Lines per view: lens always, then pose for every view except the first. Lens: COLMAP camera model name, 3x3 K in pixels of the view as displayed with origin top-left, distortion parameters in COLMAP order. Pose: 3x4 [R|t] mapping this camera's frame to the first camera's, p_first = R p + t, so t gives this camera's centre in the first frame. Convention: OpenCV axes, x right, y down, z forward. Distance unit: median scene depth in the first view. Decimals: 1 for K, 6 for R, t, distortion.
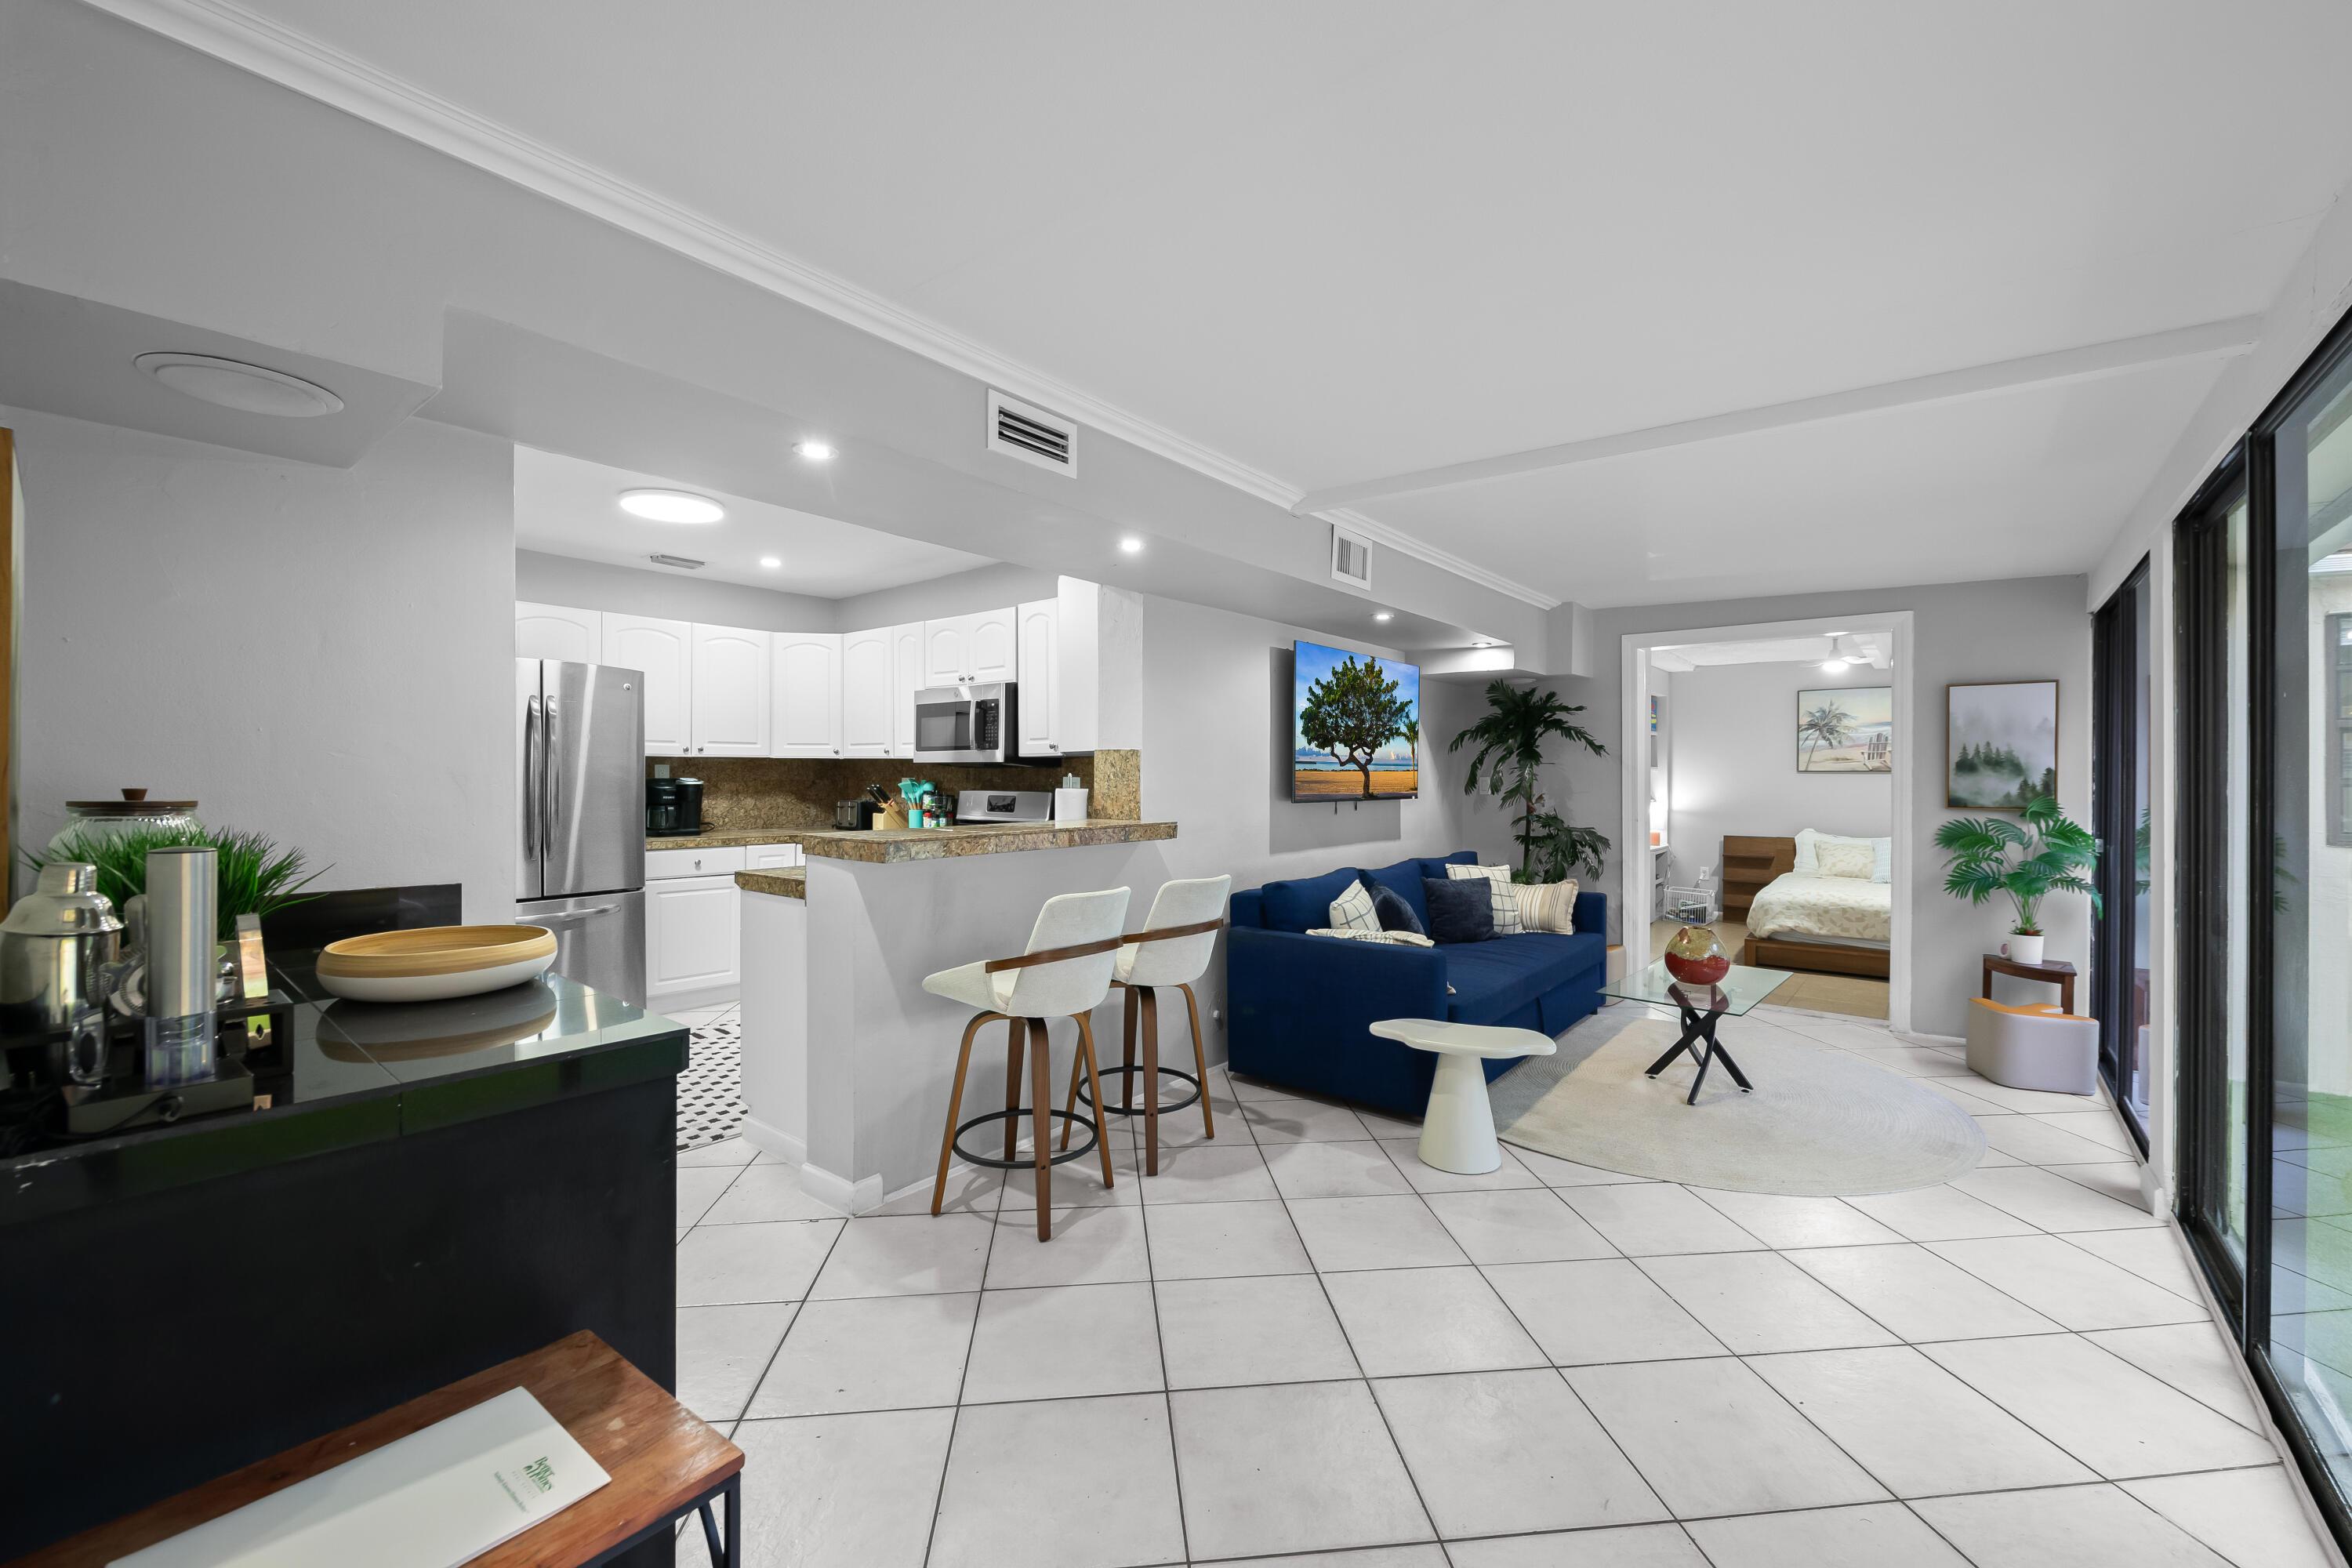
lens RADIAL K [[926.9, 0, 1185.1], [0, 926.9, 785.3], [0, 0, 1]] dist [0.000909, -0.003265]
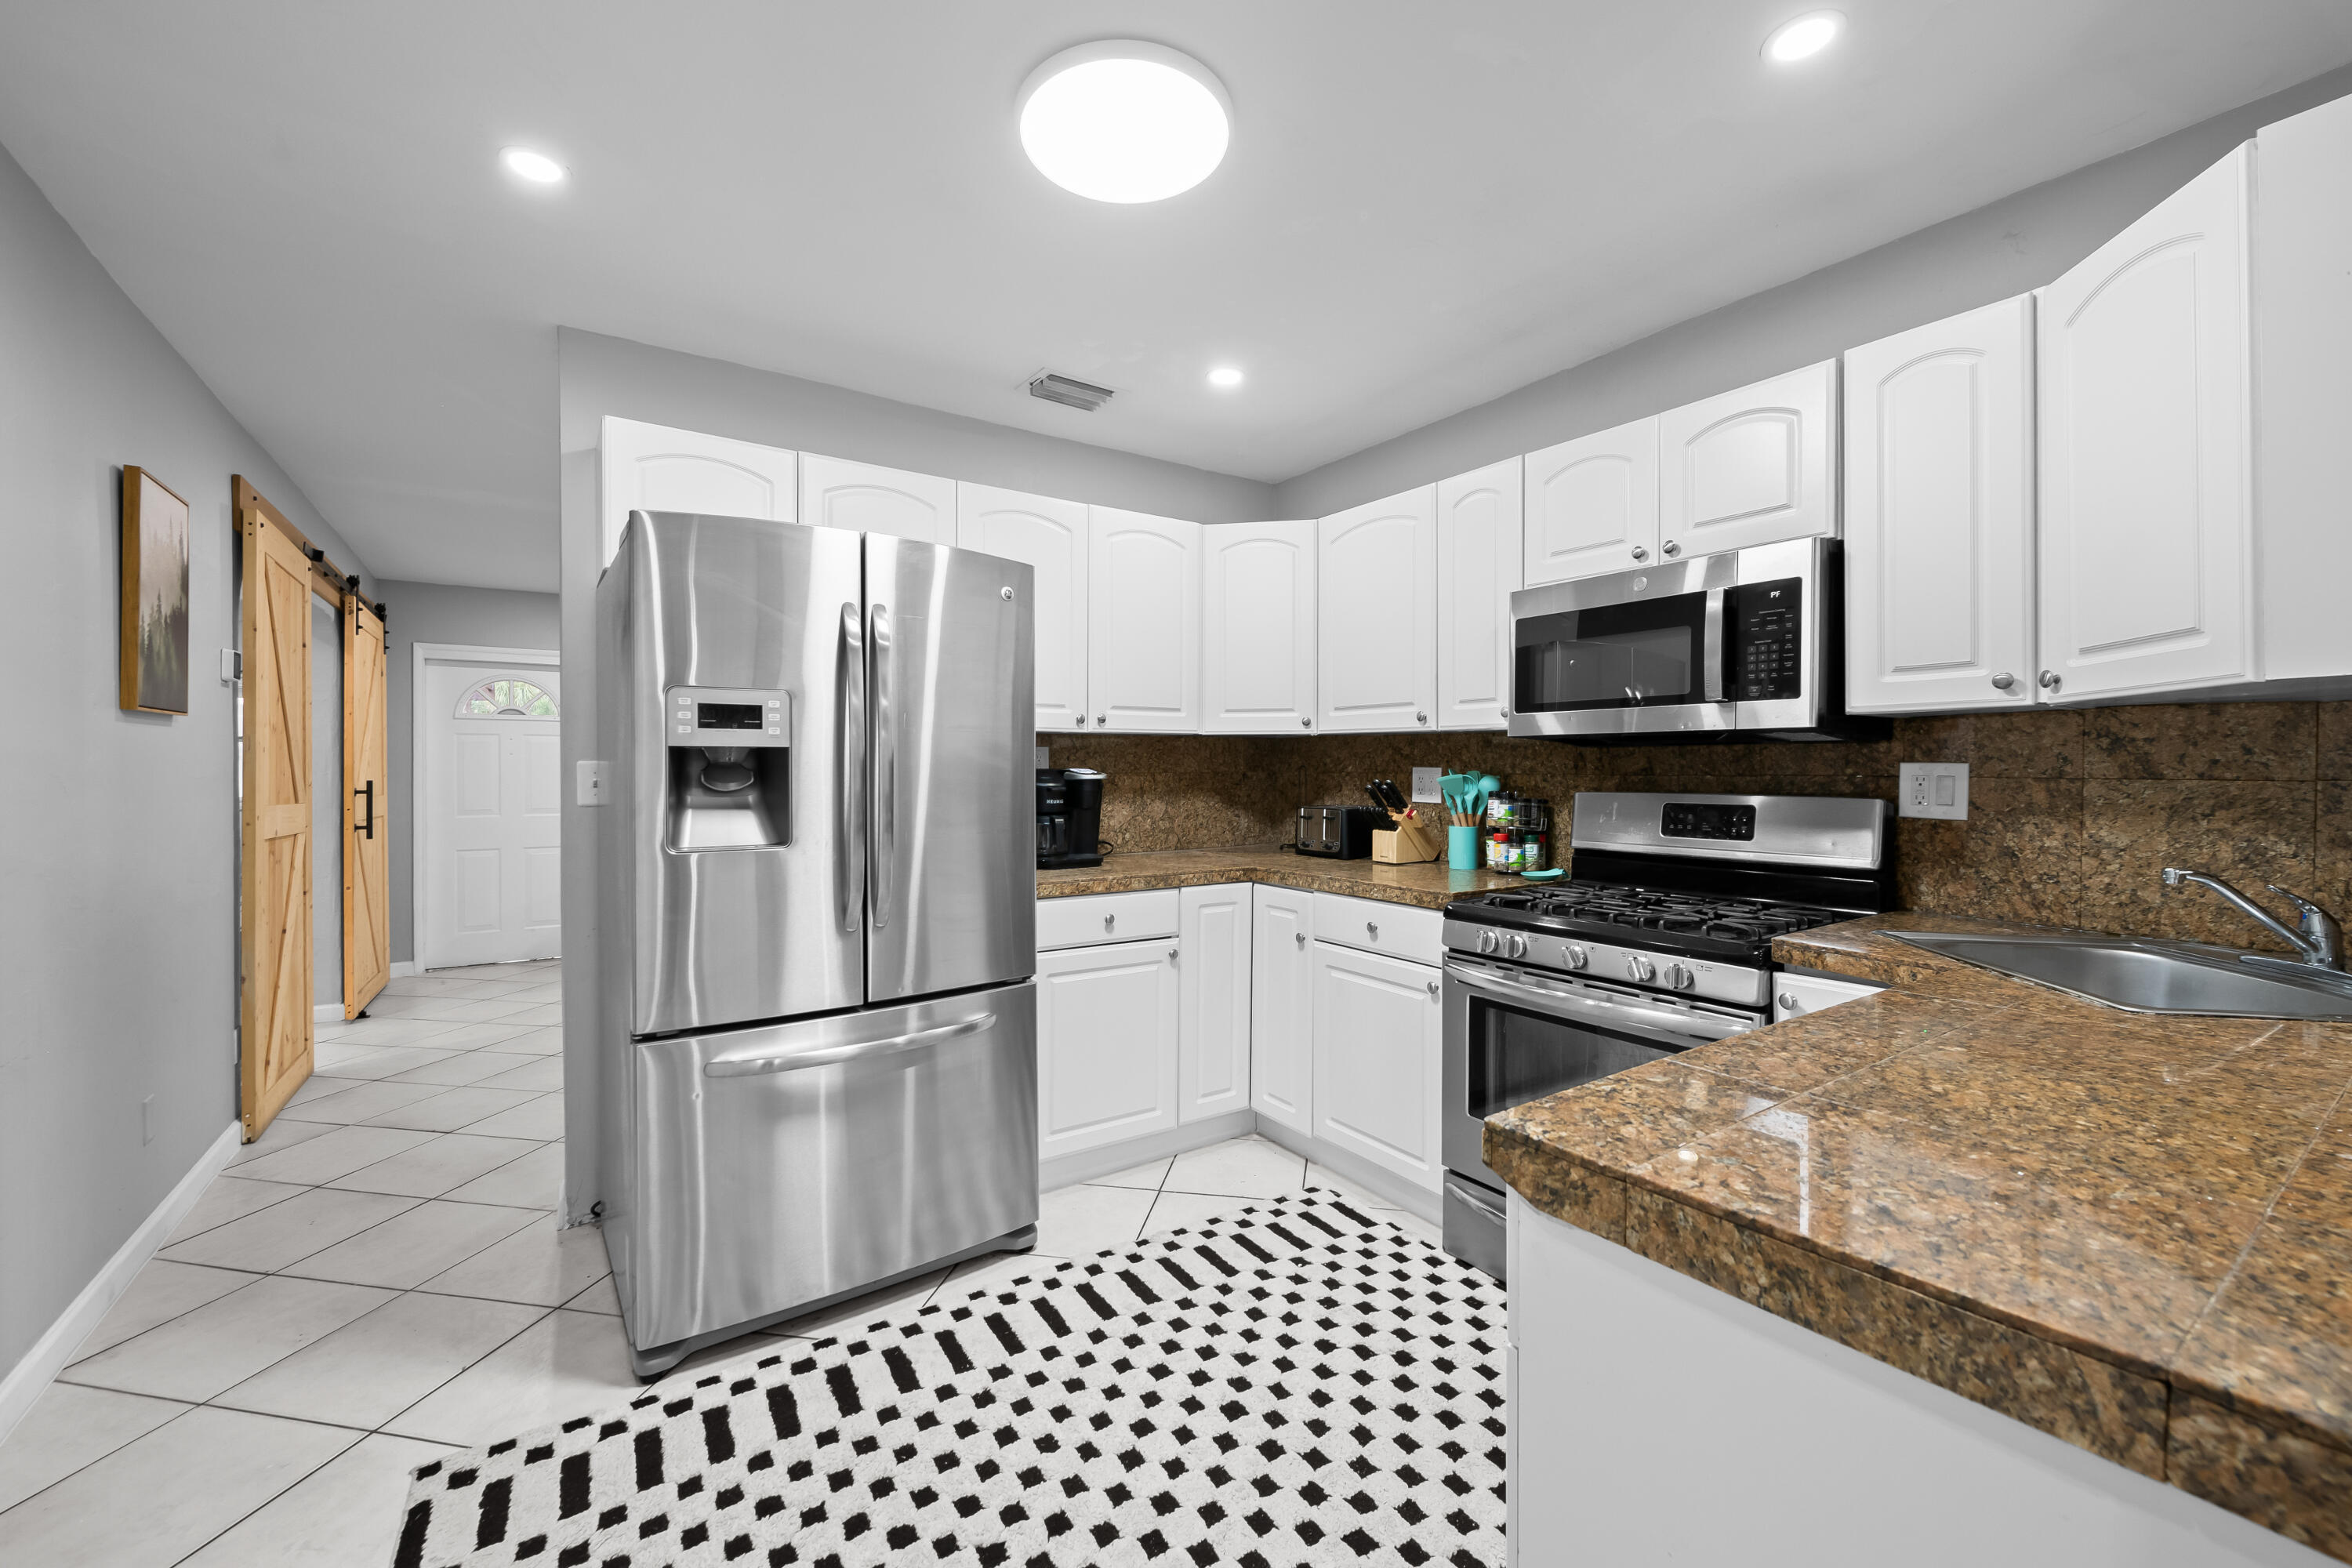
lens RADIAL K [[926.9, 0, 1185.1], [0, 926.9, 785.3], [0, 0, 1]] dist [0.000909, -0.003265]
pose [[0.960254, 0.002052, -0.279119, -0.322583], [0.000225, 0.999967, 0.008126, -0.001959], [0.279126, -0.007866, 0.960222, 0.471989]]
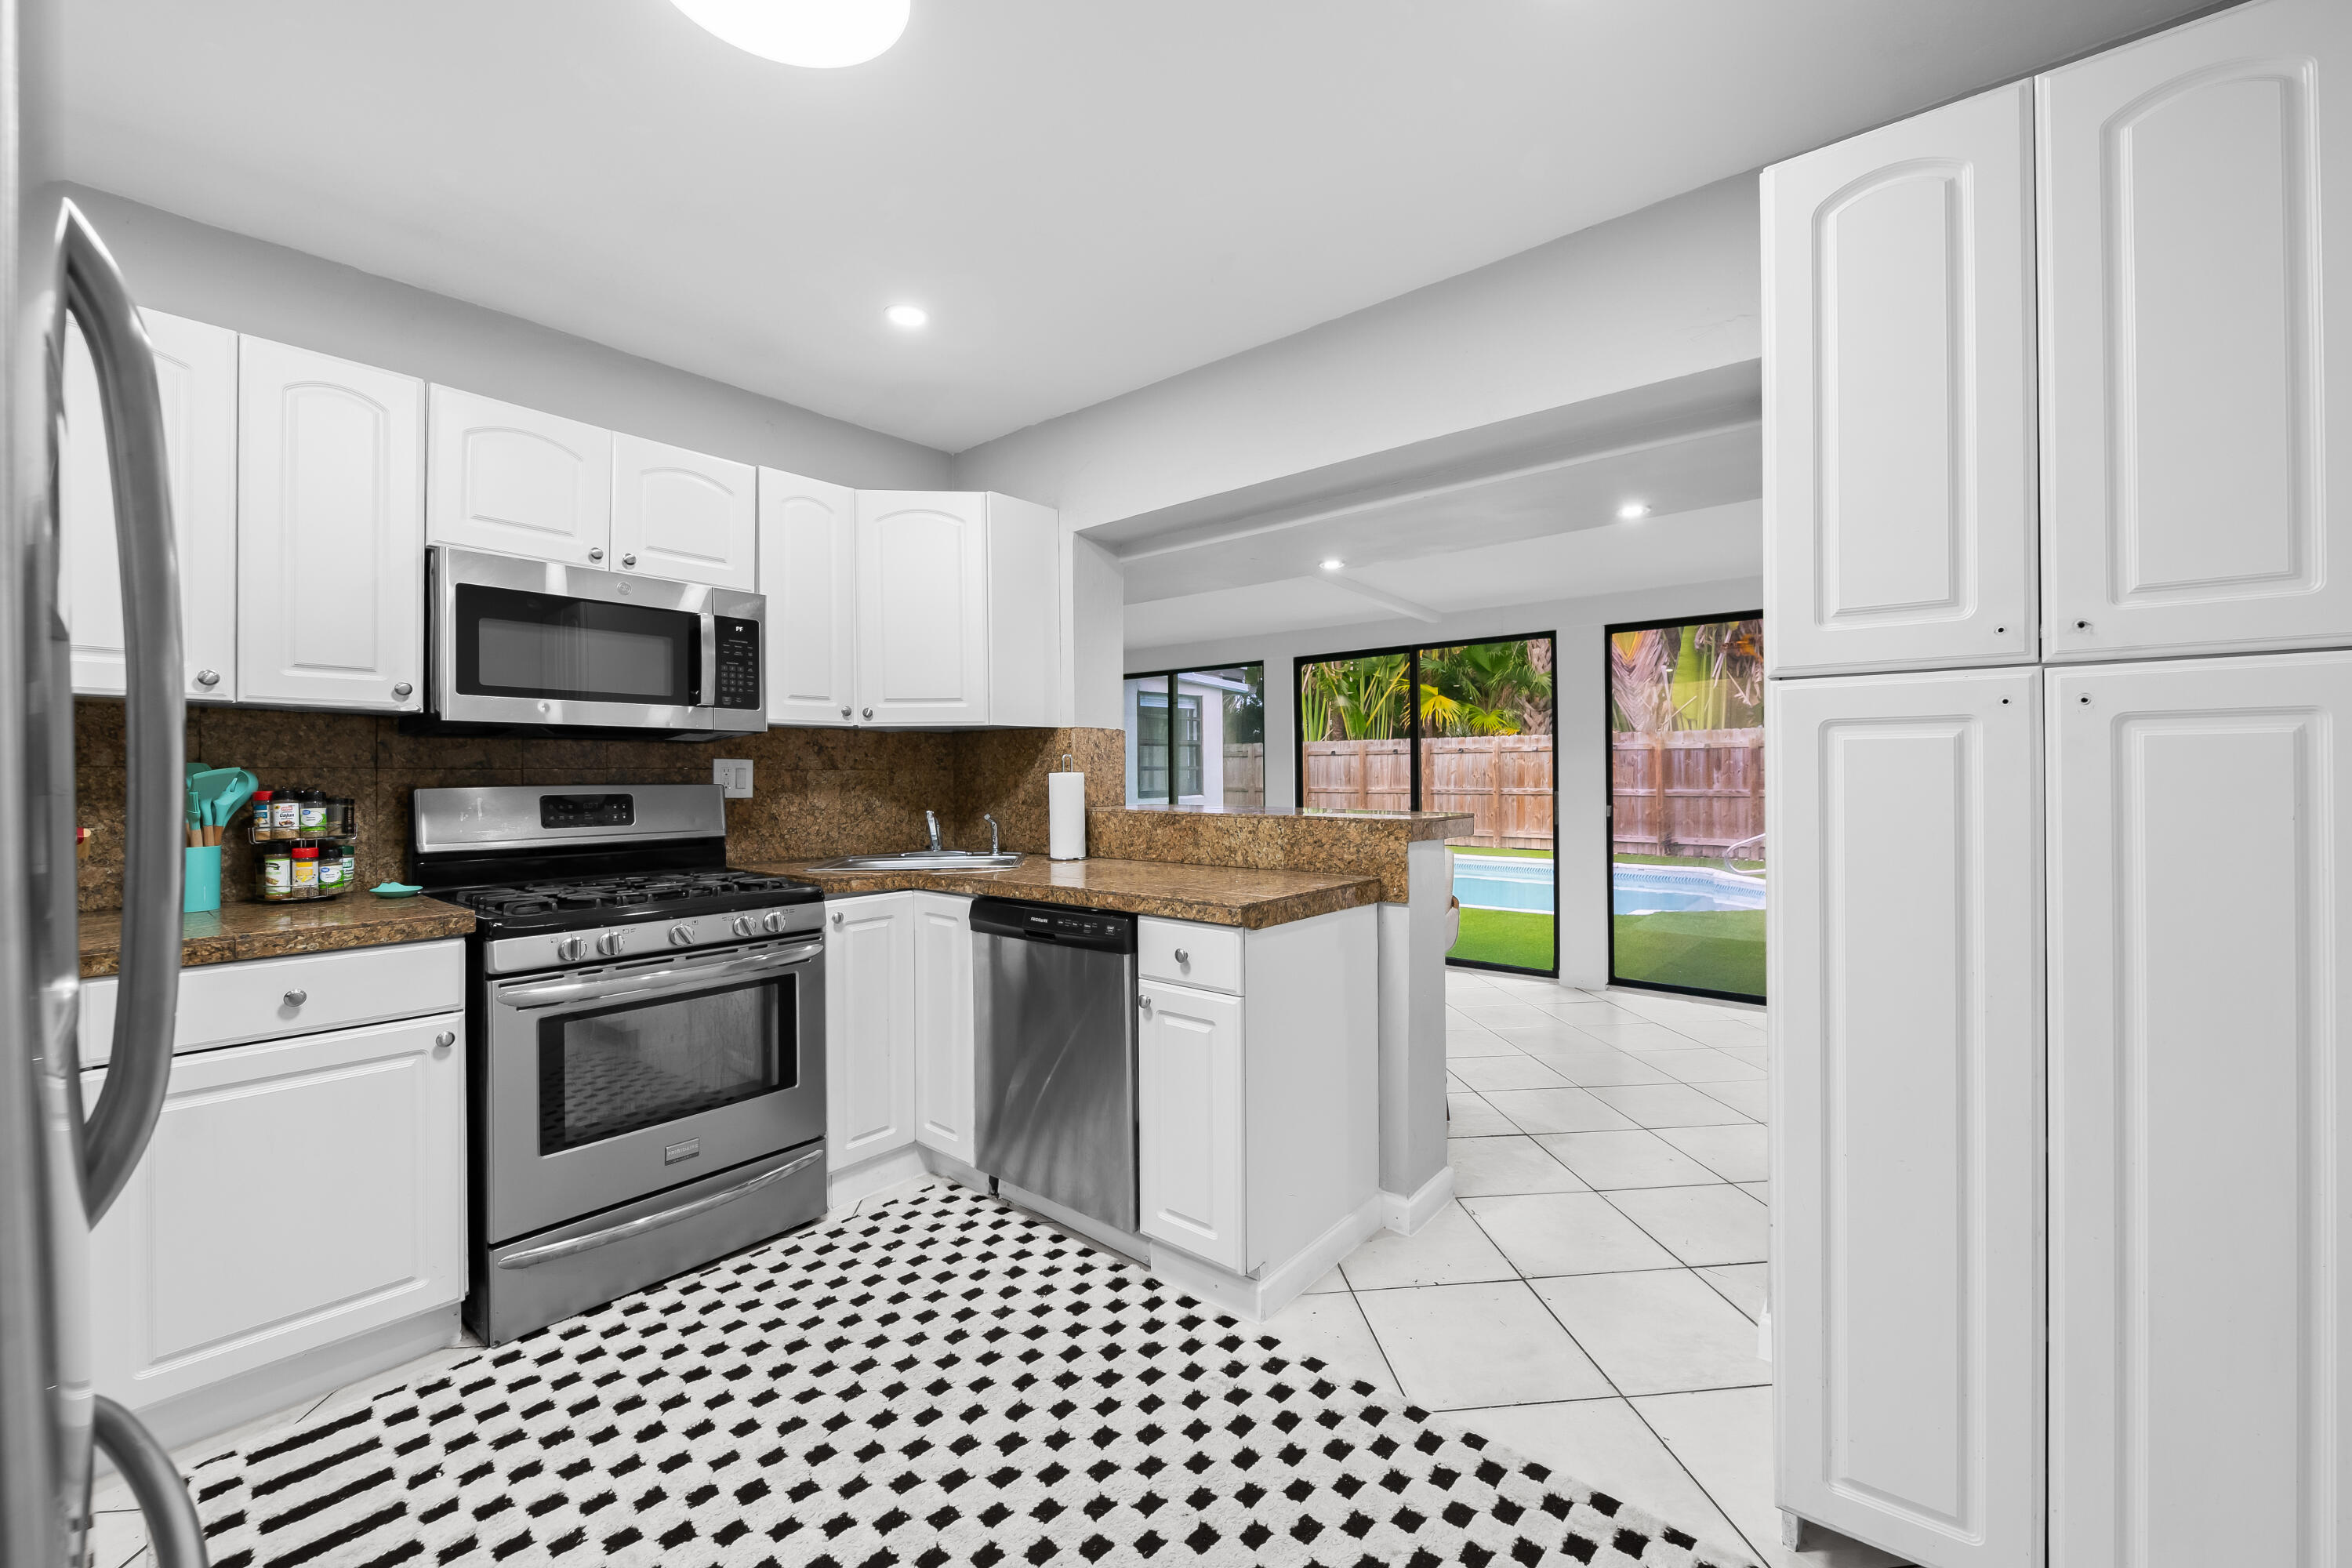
lens RADIAL K [[926.9, 0, 1185.1], [0, 926.9, 785.3], [0, 0, 1]] dist [0.000909, -0.003265]
pose [[0.007359, -0.016523, 0.999836, -0.706908], [0.013082, 0.999780, 0.016426, 0.002202], [-0.999887, 0.012959, 0.007573, 0.666846]]
